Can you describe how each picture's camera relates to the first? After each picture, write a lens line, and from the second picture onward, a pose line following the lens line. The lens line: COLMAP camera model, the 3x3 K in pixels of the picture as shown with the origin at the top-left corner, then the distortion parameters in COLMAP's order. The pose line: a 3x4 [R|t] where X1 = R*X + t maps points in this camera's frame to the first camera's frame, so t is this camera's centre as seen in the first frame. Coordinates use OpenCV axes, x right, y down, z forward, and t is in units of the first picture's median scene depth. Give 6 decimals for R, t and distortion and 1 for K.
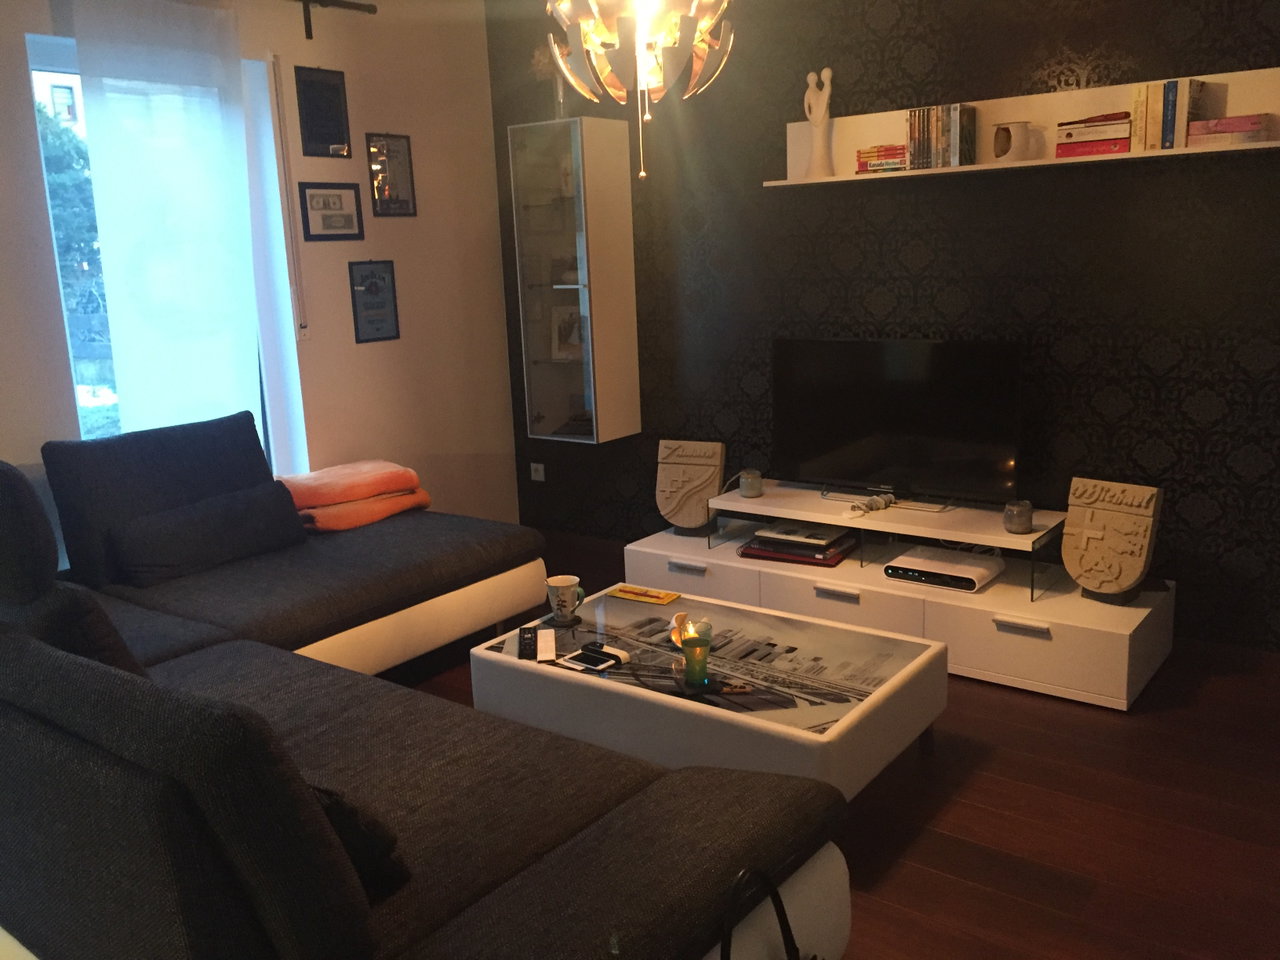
lens RADIAL K [[1093.3, 0, 641.9], [0, 1093.3, 477.0], [0, 0, 1]] dist [0.030569, -0.053492]
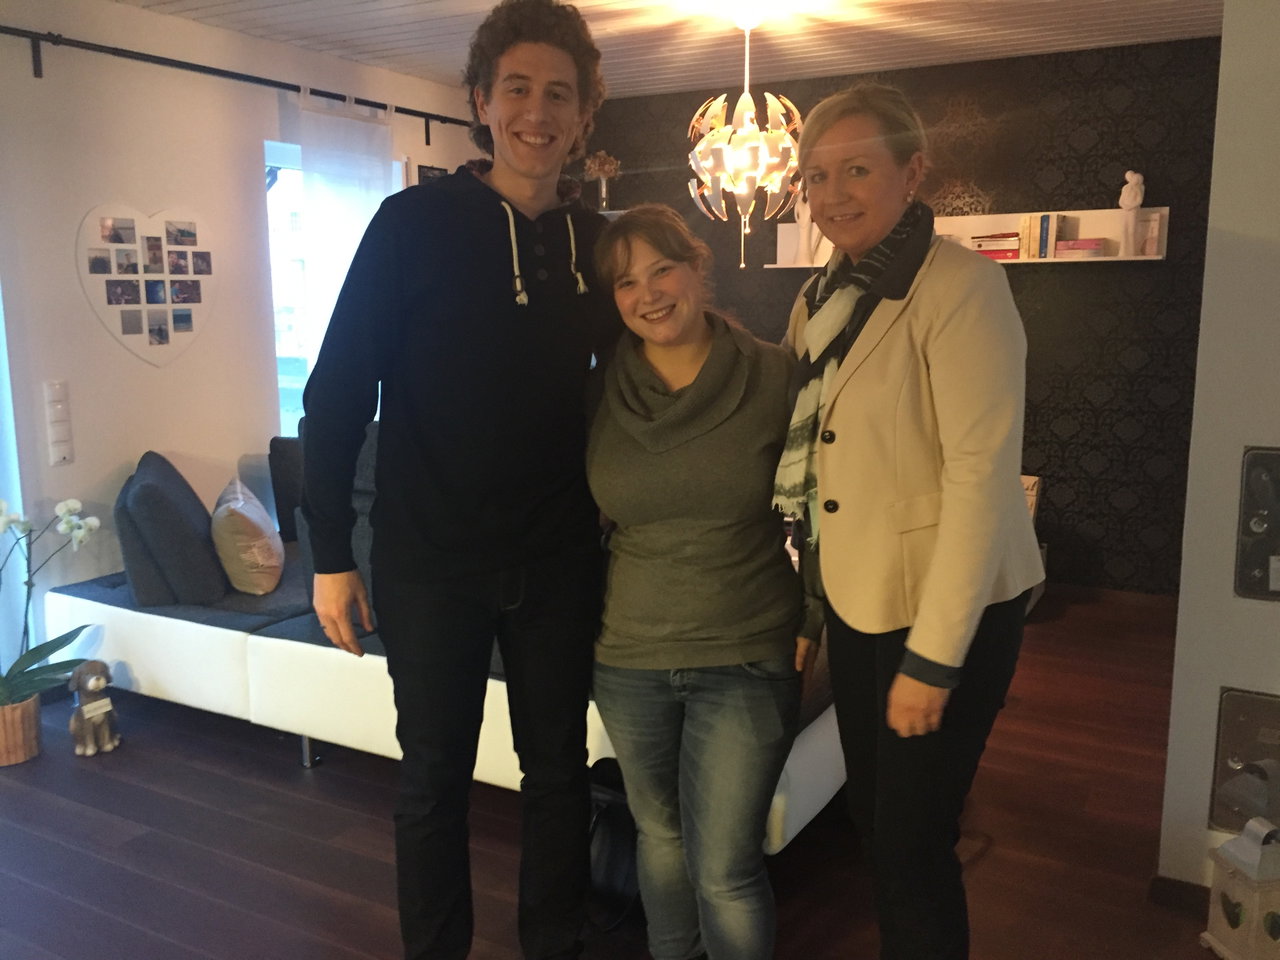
lens RADIAL K [[1093.3, 0, 630.2], [0, 1093.3, 485.4], [0, 0, 1]] dist [0.030569, -0.053492]
pose [[0.990797, 0.012300, 0.134796, -0.290069], [-0.006811, 0.999132, -0.041103, 0.085015], [-0.135184, 0.039807, 0.990021, -0.421562]]
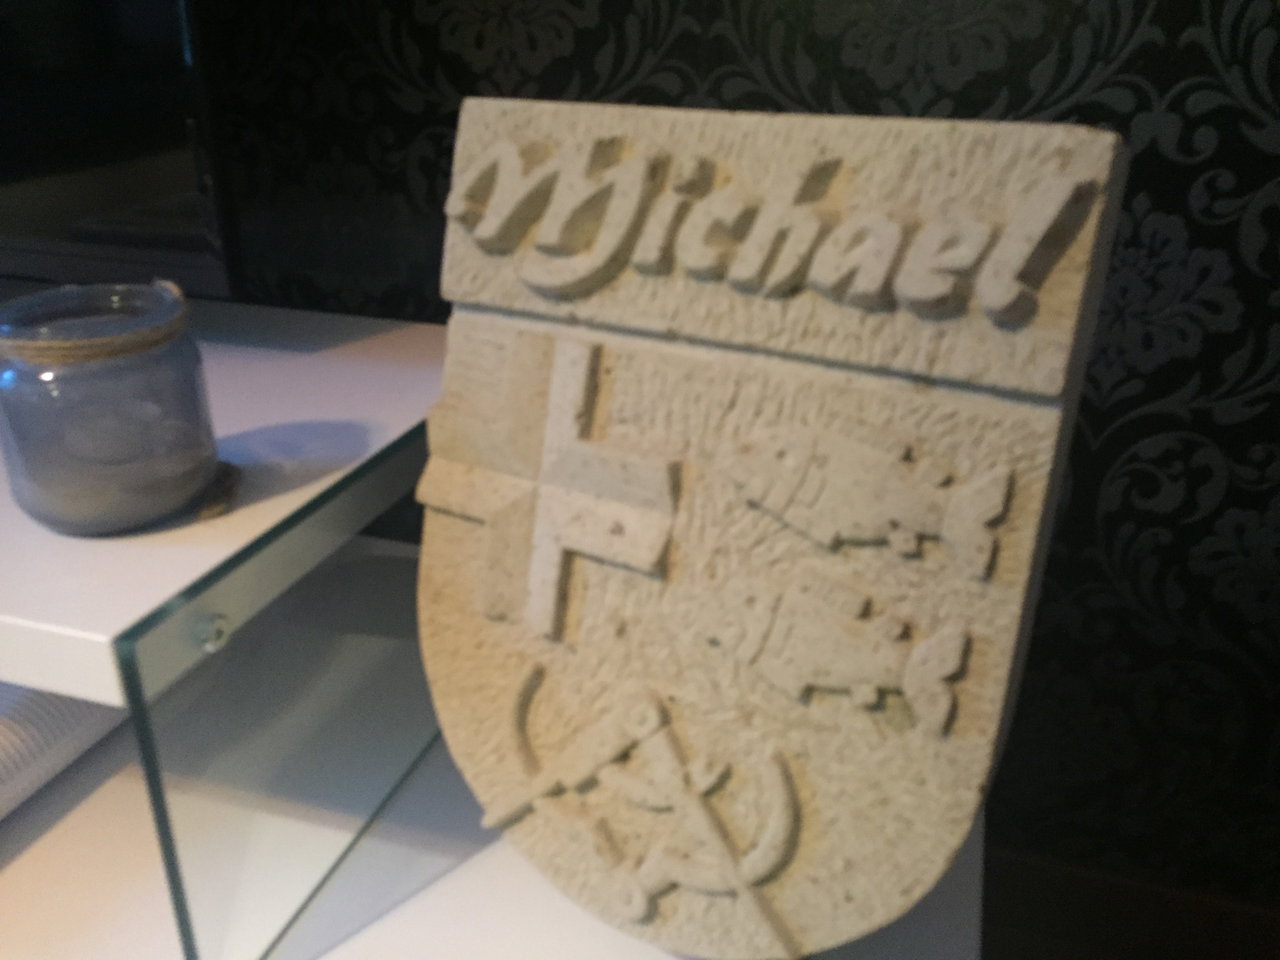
lens RADIAL K [[1093.3, 0, 644.2], [0, 1093.3, 487.3], [0, 0, 1]] dist [0.030569, -0.053492]
pose [[0.939938, -0.091132, 0.328957, 0.372993], [0.020423, 0.976991, 0.212302, 0.019487], [-0.340735, -0.192832, 0.920171, 0.876666]]
